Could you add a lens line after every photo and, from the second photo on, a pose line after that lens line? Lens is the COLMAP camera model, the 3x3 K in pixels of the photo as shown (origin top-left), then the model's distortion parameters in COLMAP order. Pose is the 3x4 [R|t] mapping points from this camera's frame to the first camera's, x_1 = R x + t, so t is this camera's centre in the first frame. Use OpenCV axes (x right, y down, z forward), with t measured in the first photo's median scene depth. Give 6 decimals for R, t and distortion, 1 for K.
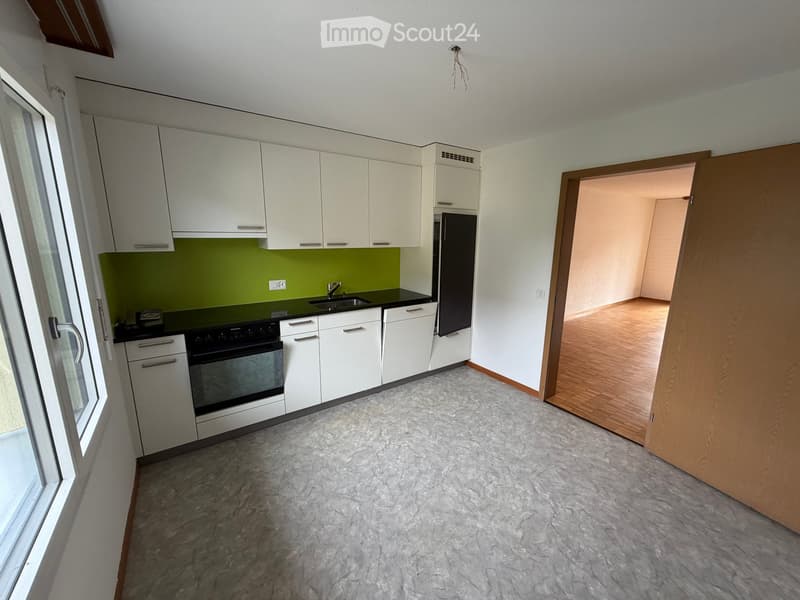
lens RADIAL K [[309.9, 0, 401.6], [0, 309.9, 302.6], [0, 0, 1]] dist [-0.002447, 0.000554]
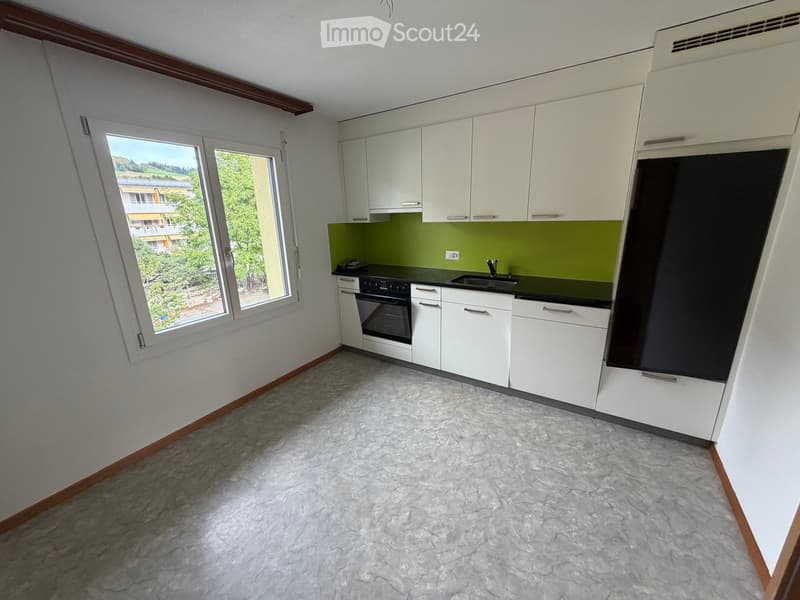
lens RADIAL K [[318.0, 0, 399.4], [0, 318.0, 298.1], [0, 0, 1]] dist [0.004261, 0.000107]
pose [[0.391324, 0.224666, -0.892407, 0.635284], [-0.159815, 0.971597, 0.174523, -0.084677], [0.906270, 0.074325, 0.416114, 0.424745]]
